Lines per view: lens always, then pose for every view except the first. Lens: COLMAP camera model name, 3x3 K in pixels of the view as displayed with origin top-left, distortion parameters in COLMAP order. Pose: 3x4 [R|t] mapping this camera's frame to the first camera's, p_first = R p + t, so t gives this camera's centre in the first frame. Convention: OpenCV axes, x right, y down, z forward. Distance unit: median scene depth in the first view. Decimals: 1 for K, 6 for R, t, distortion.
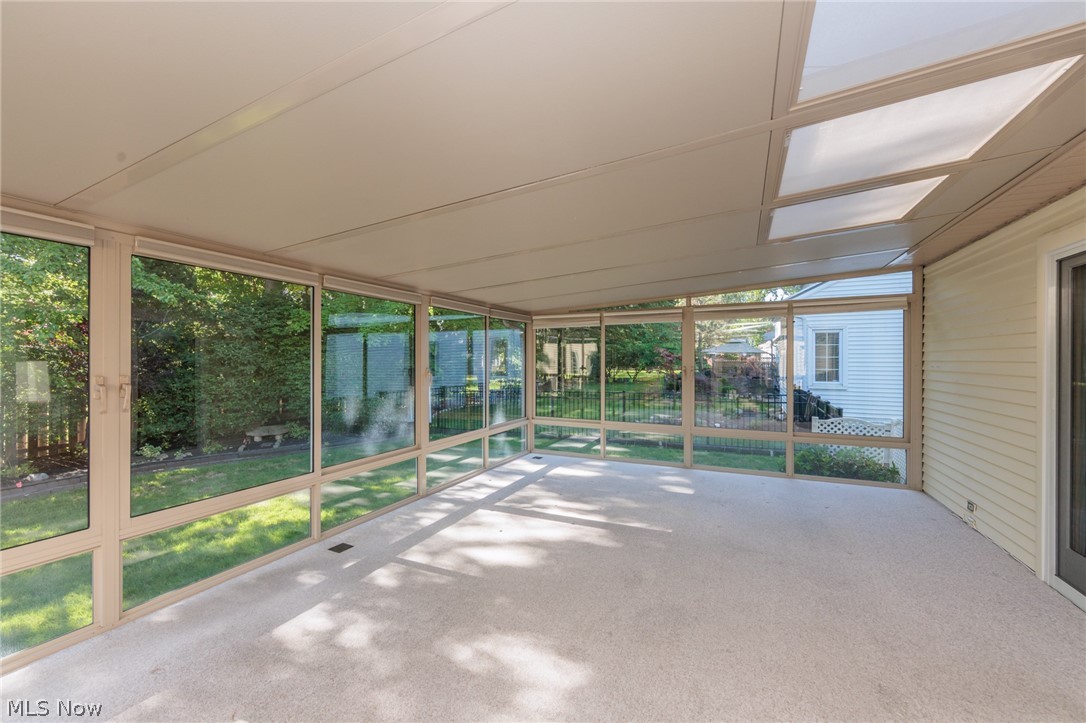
lens RADIAL K [[427.0, 0, 544.7], [0, 427.0, 360.4], [0, 0, 1]] dist [-0.002440, -0.000153]
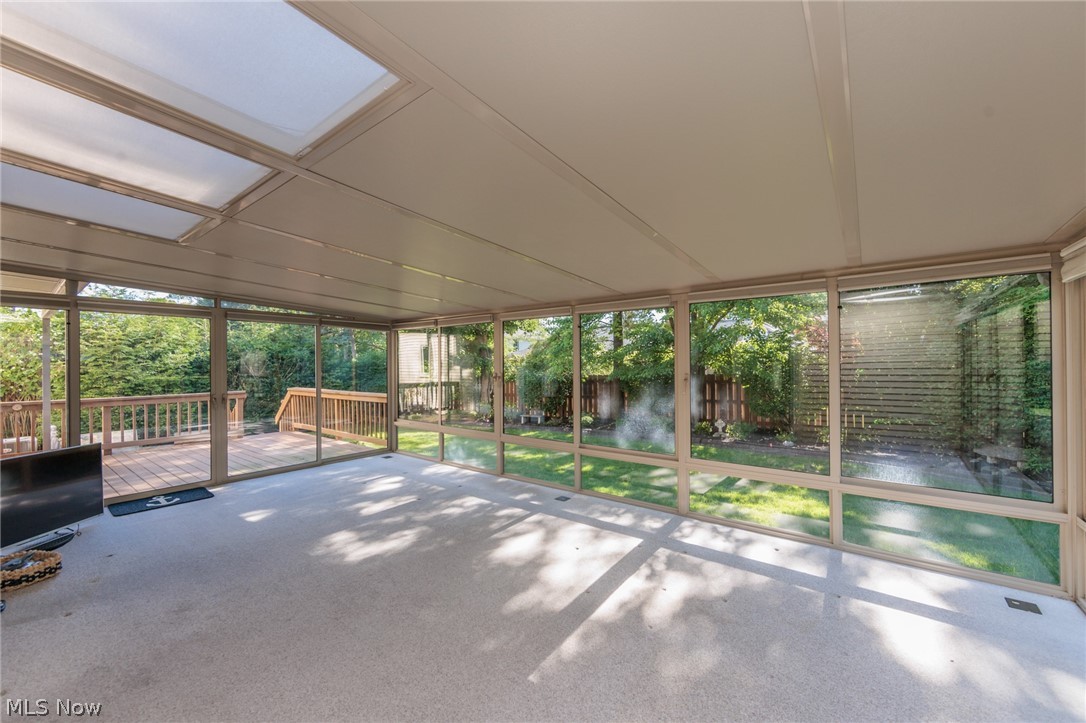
lens RADIAL K [[427.0, 0, 544.7], [0, 427.0, 360.4], [0, 0, 1]] dist [-0.002440, -0.000153]
pose [[-0.222842, -0.005197, -0.974841, 0.801053], [0.009639, 0.999925, -0.007535, -0.007865], [0.974807, -0.011075, -0.222775, 1.098810]]
